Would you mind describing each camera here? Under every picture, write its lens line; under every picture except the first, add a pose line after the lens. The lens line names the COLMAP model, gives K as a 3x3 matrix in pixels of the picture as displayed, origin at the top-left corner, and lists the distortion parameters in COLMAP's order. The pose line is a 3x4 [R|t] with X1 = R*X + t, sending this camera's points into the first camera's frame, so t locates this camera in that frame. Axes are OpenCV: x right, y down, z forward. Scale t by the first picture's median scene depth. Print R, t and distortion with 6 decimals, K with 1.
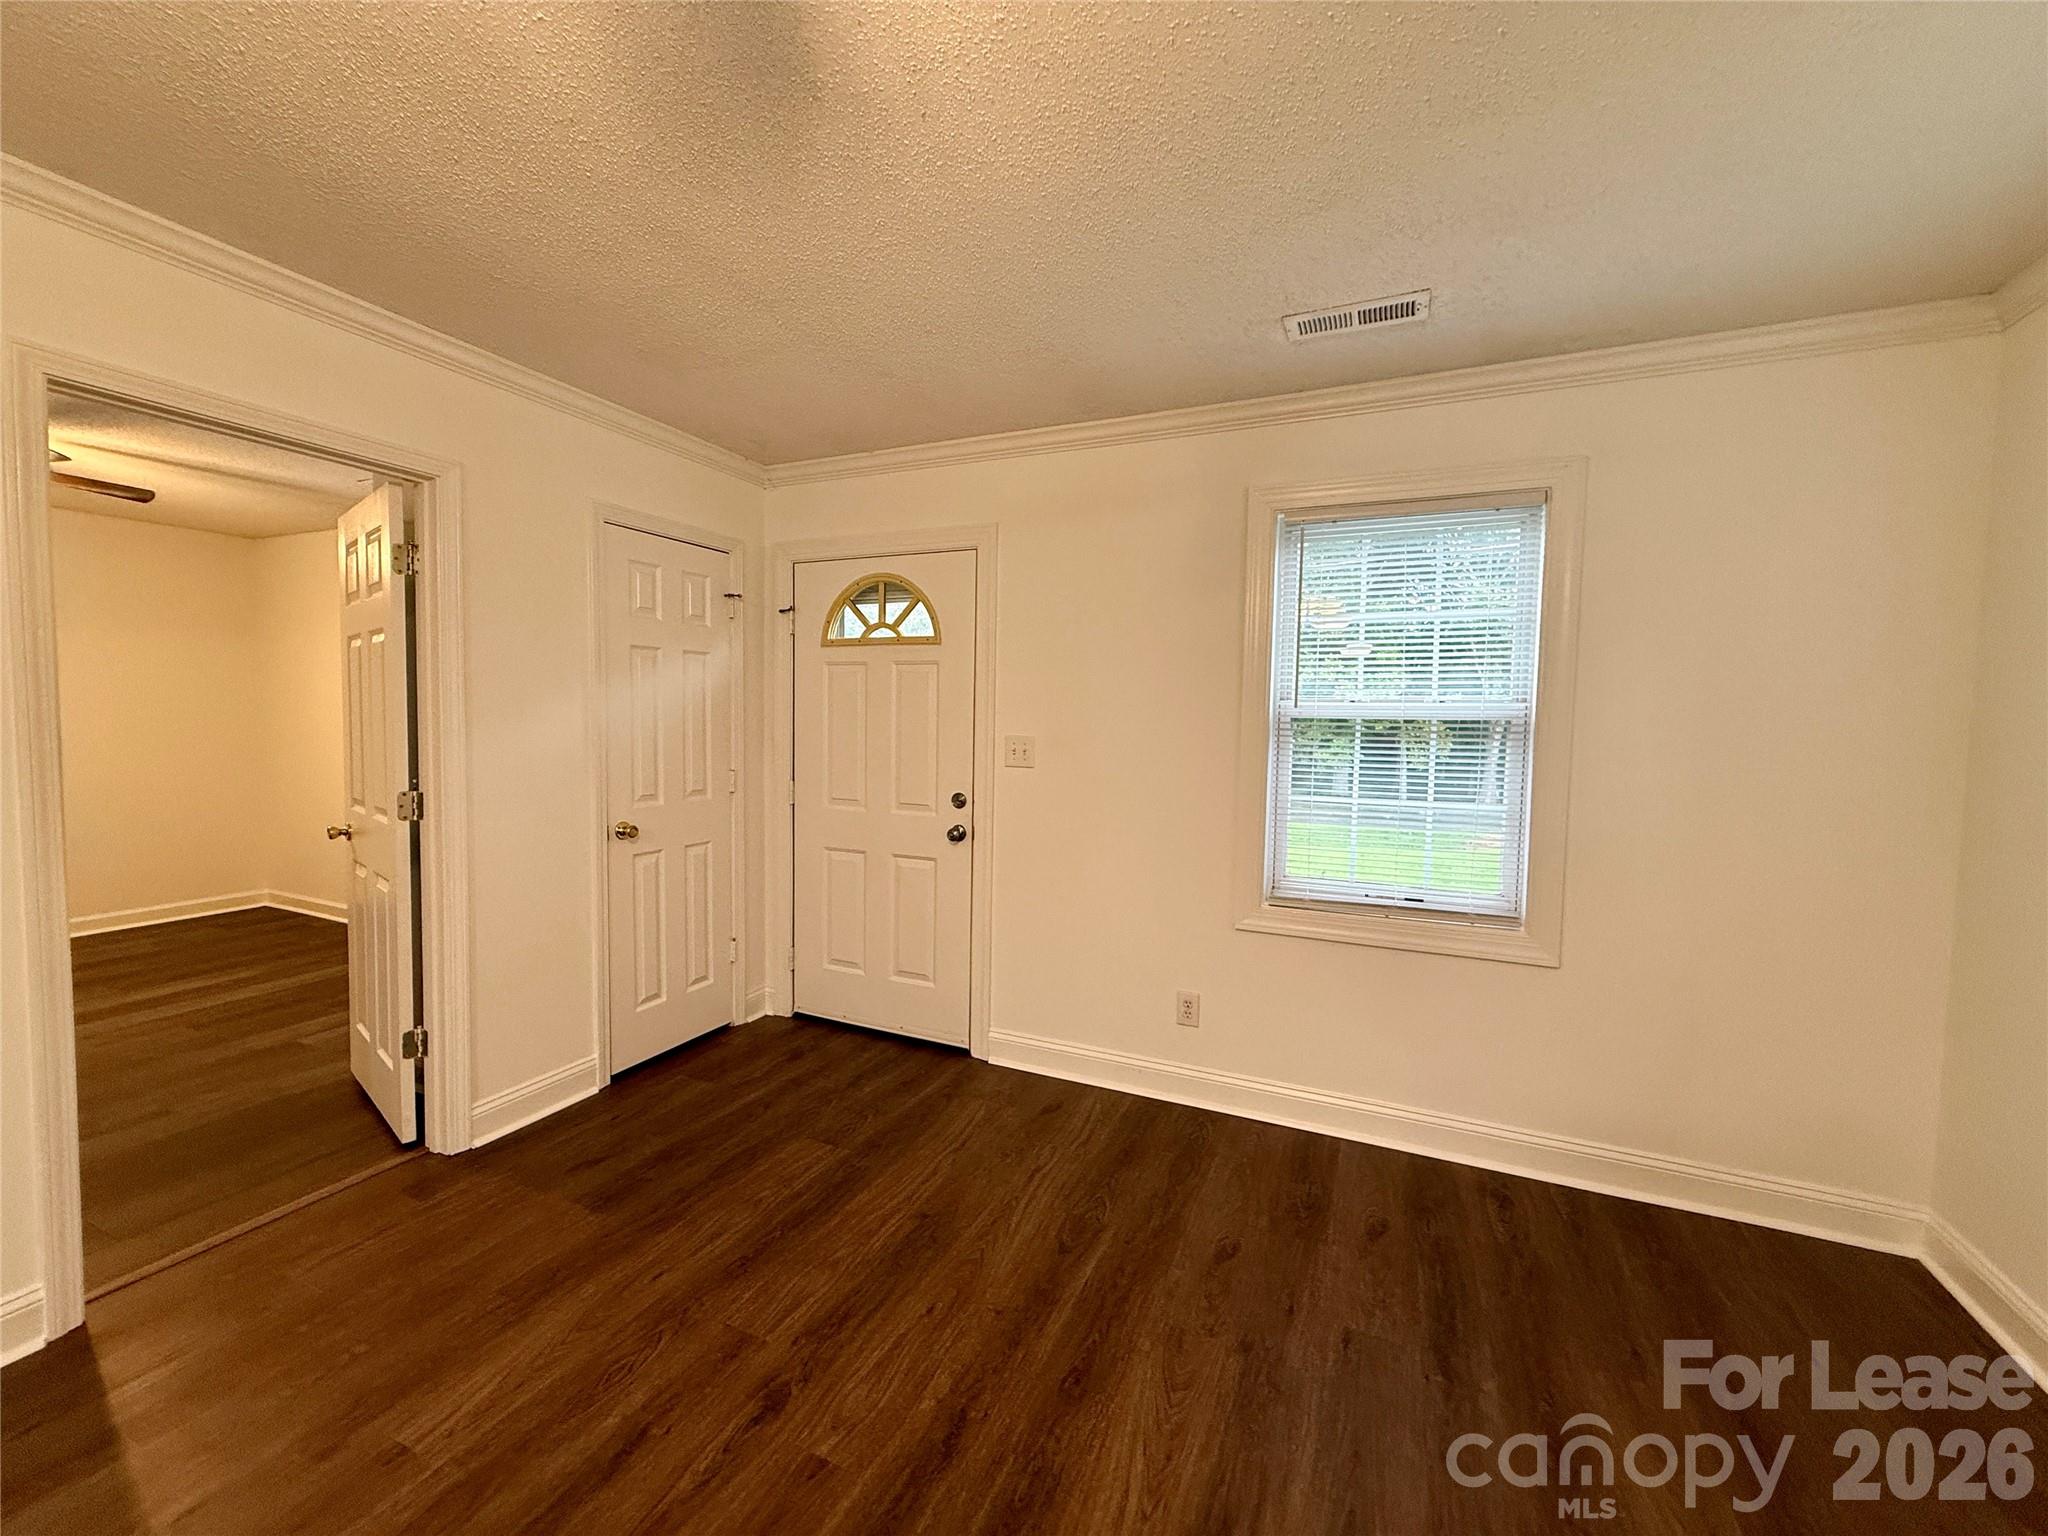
lens RADIAL K [[820.3, 0, 1016.9], [0, 820.3, 763.1], [0, 0, 1]] dist [0.005385, -0.000701]
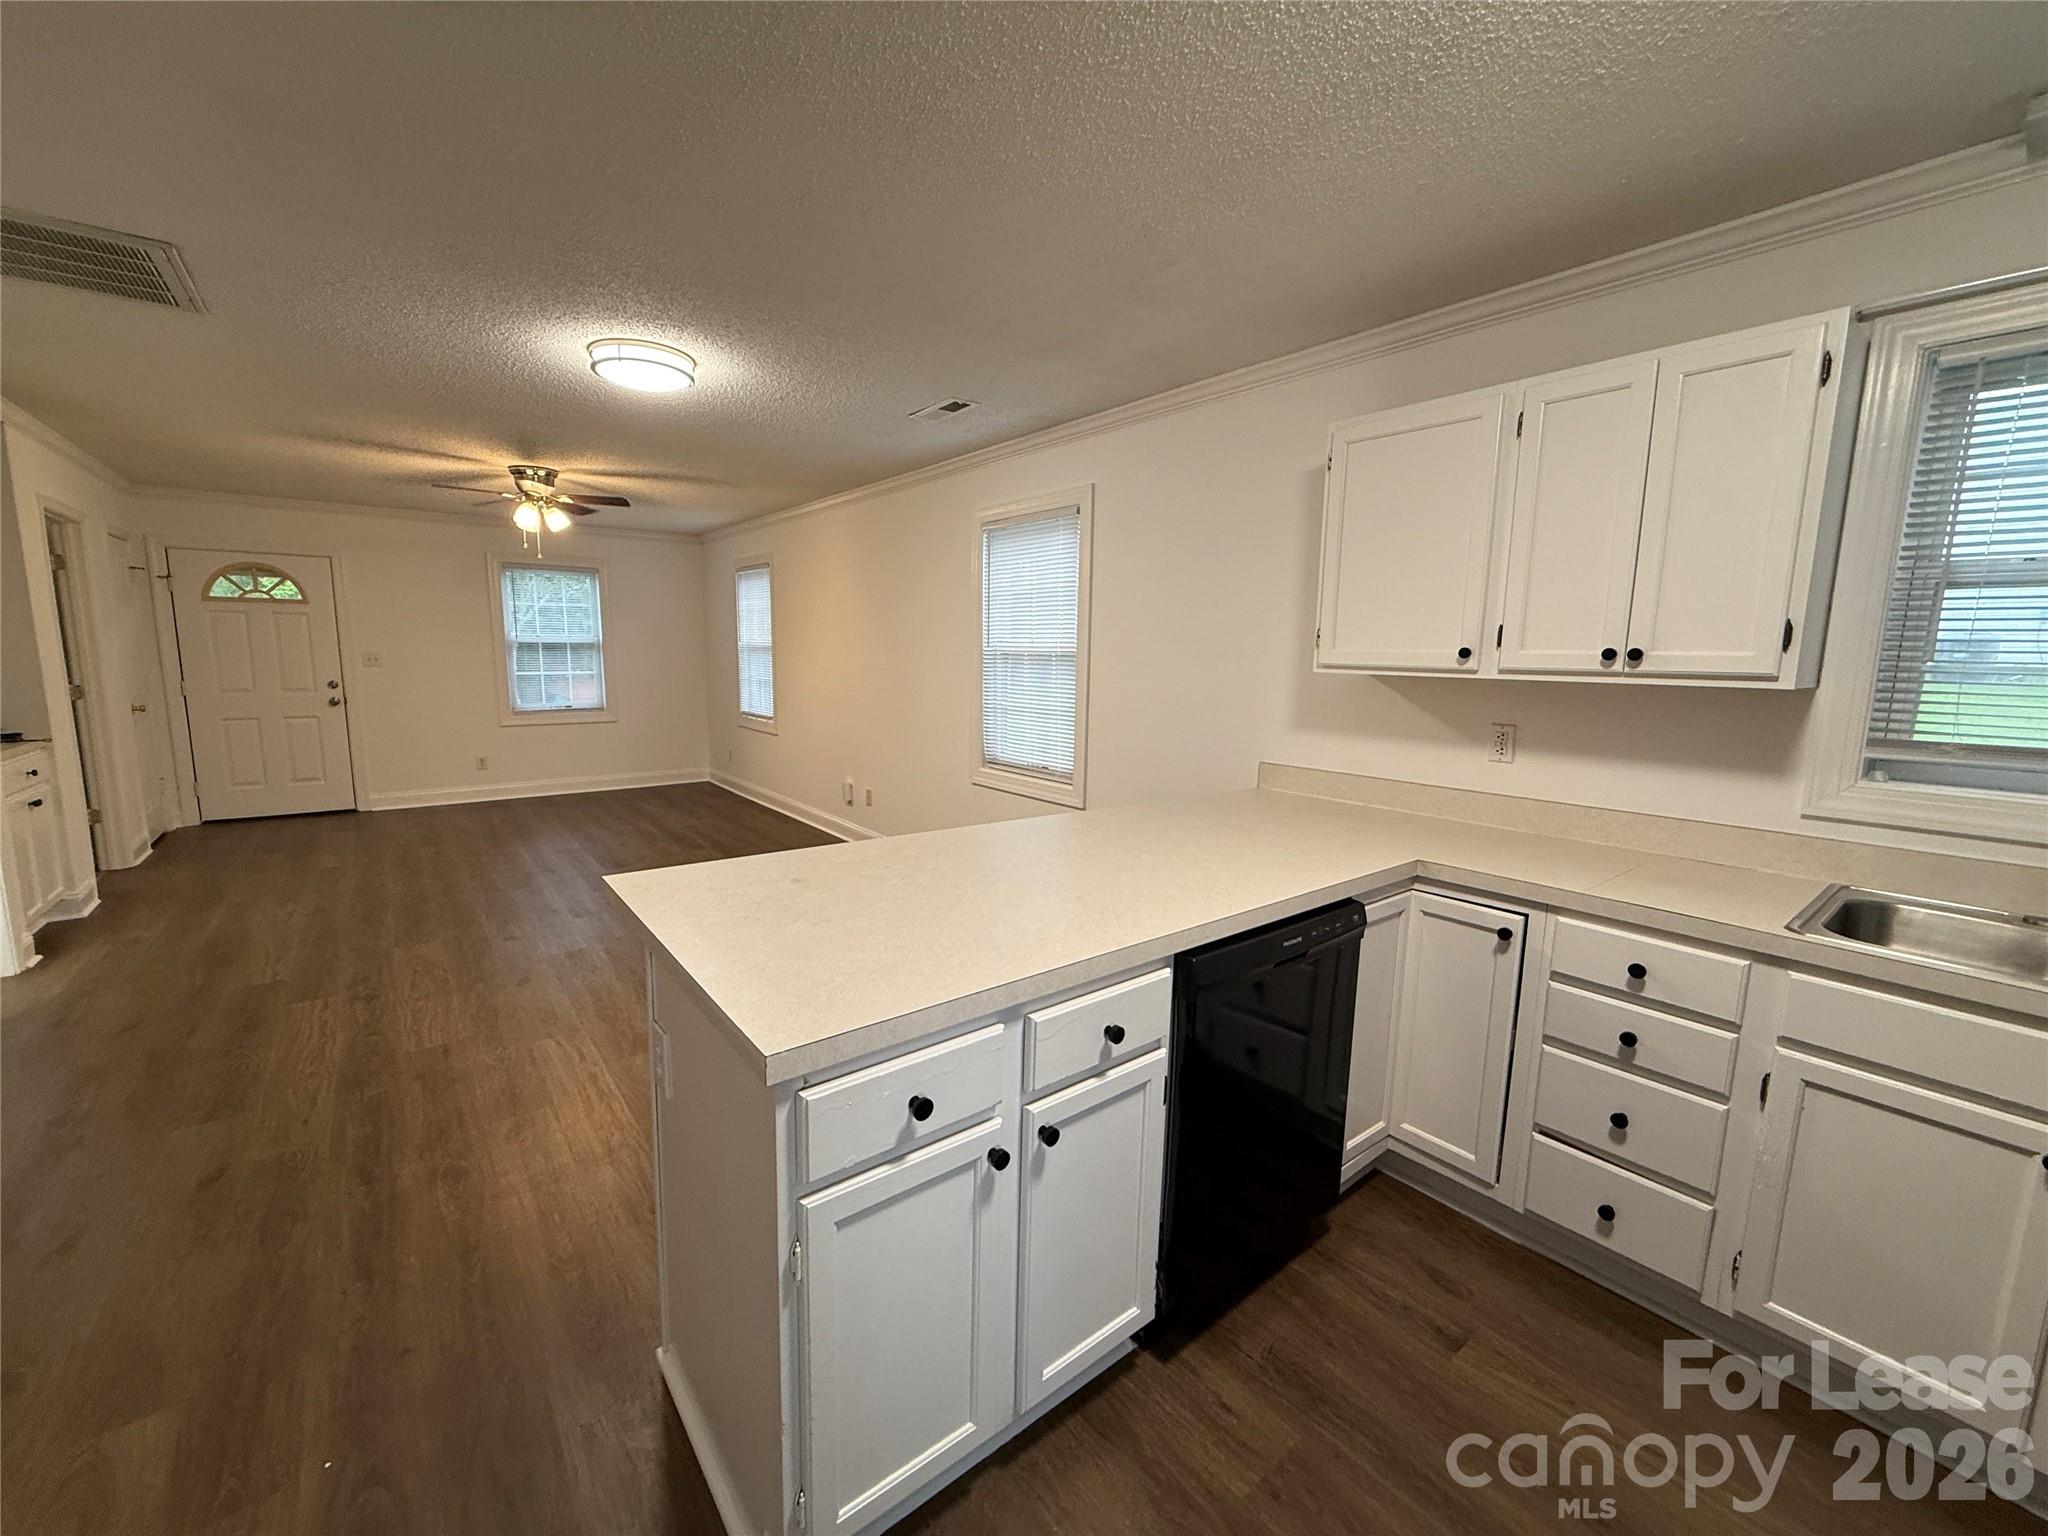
lens RADIAL K [[820.3, 0, 1024.3], [0, 820.3, 768.0], [0, 0, 1]] dist [0.005385, -0.000701]
pose [[0.457290, -0.143661, 0.877637, -1.361528], [0.039281, 0.989166, 0.141450, 0.036554], [-0.888450, -0.030209, 0.457979, -1.763550]]
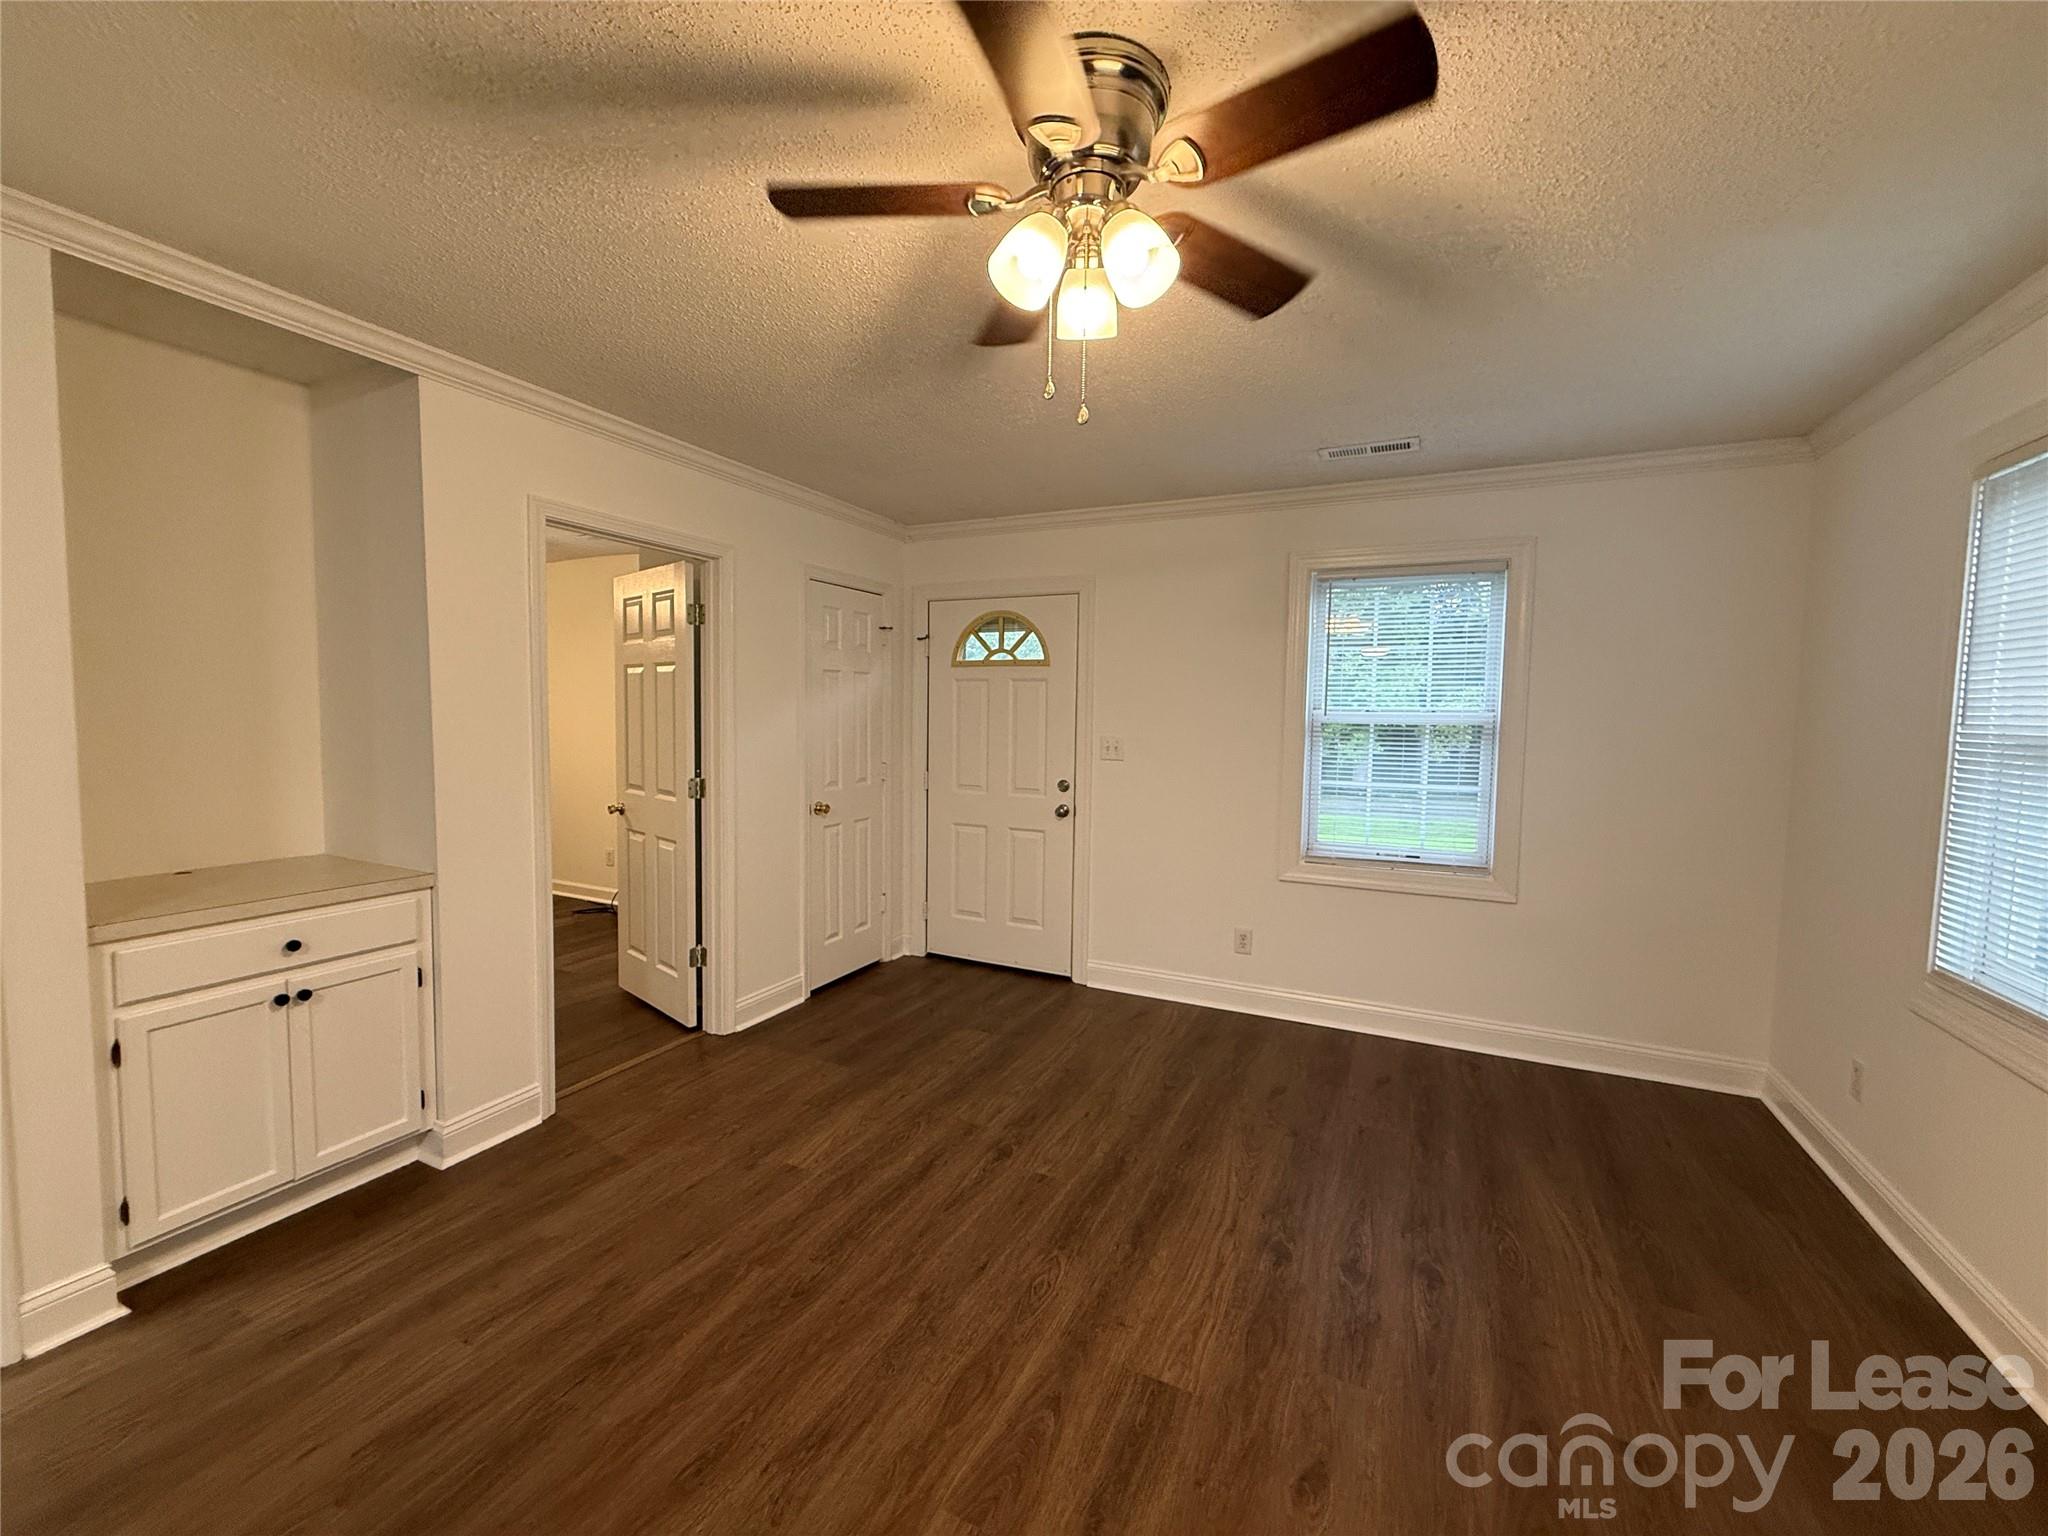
lens RADIAL K [[820.3, 0, 1019.1], [0, 820.3, 765.2], [0, 0, 1]] dist [0.005385, -0.000701]
pose [[0.999827, -0.002262, -0.018488, -0.147389], [0.002454, 0.999943, 0.010366, -0.001055], [0.018463, -0.010410, 0.999775, -0.381960]]
